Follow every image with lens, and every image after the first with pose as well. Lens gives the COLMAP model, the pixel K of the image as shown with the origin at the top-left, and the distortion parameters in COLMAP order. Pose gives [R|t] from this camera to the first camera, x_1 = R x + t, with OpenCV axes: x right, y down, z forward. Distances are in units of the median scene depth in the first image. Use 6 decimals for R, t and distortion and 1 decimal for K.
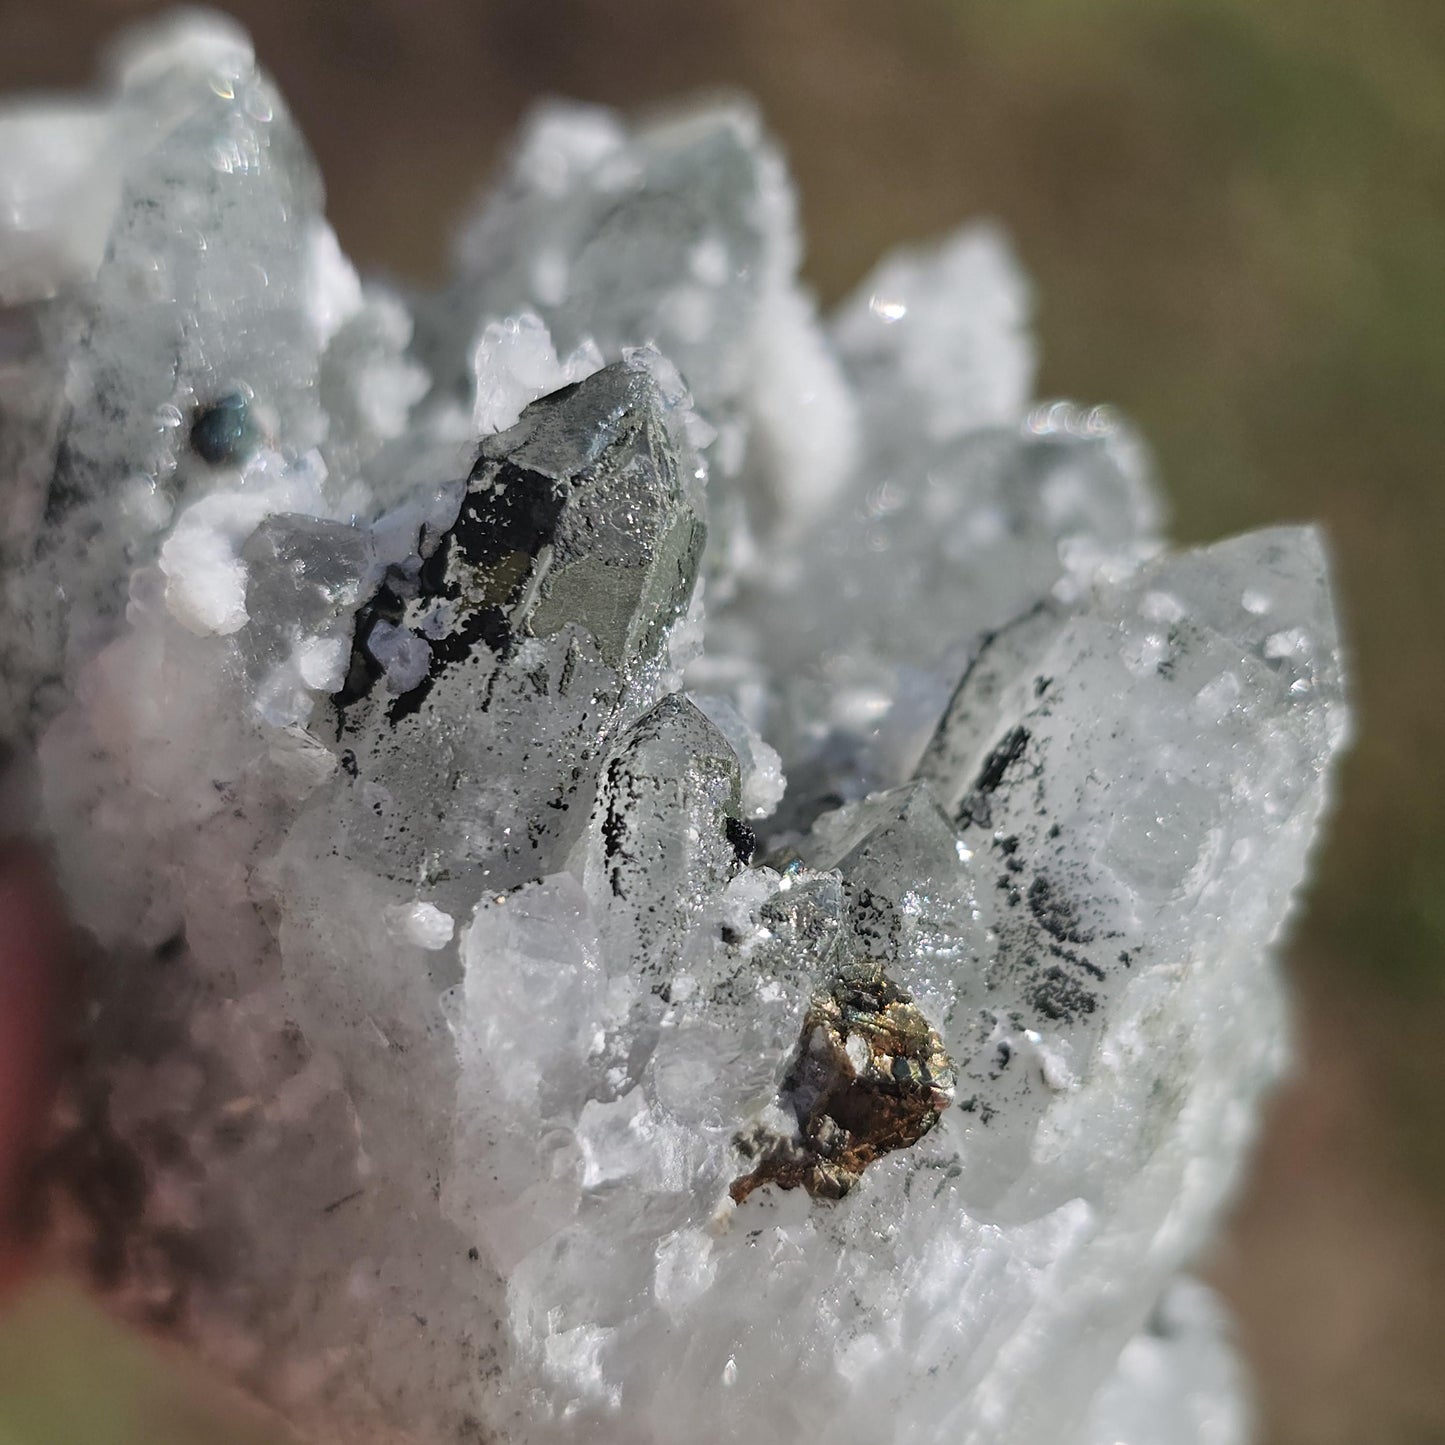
lens RADIAL K [[2781.4, 0, 722.5], [0, 2781.4, 722.5], [0, 0, 1]] dist [0.183798, -0.909325]
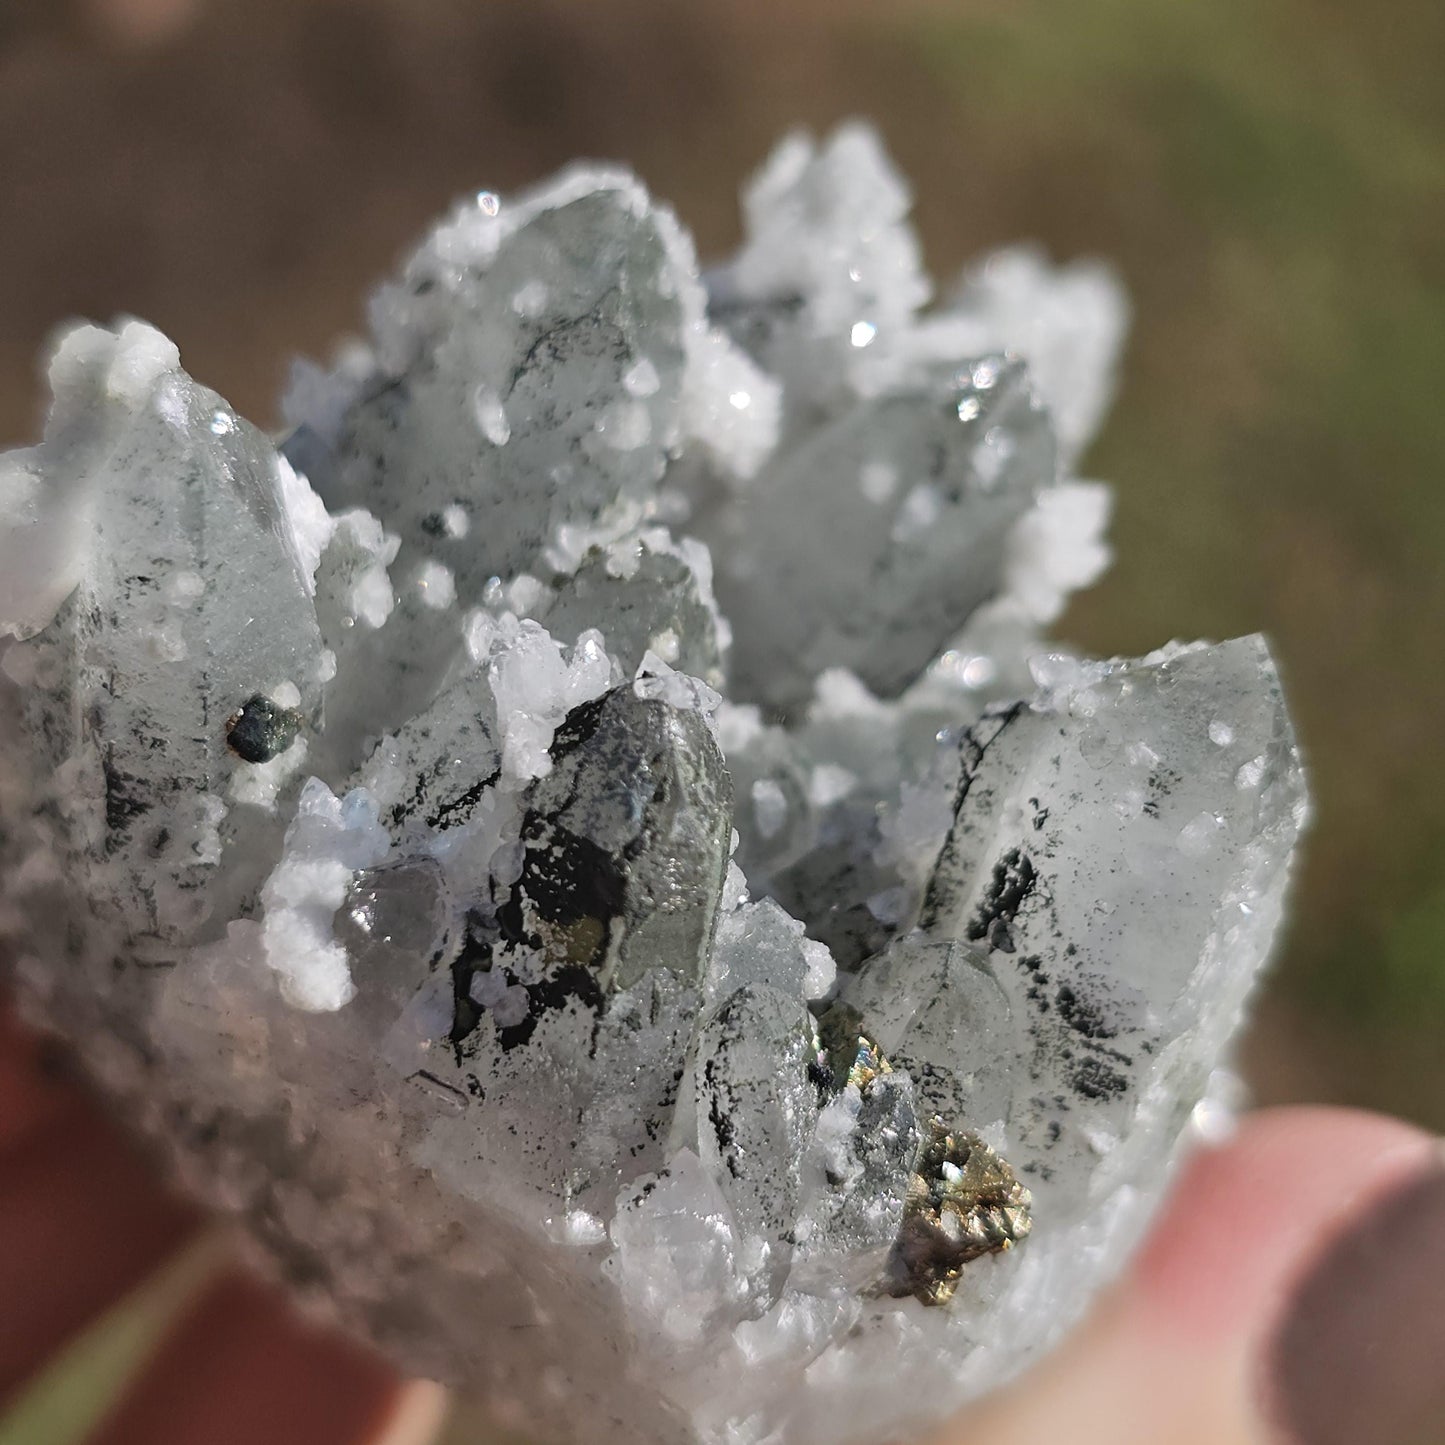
lens RADIAL K [[2699.0, 0, 722.5], [0, 2699.0, 722.5], [0, 0, 1]] dist [0.243539, -0.289016]
pose [[0.978879, -0.202786, 0.025971, -0.032043], [0.172964, 0.889175, 0.423617, -0.550370], [-0.108996, -0.410178, 0.905469, 0.042083]]
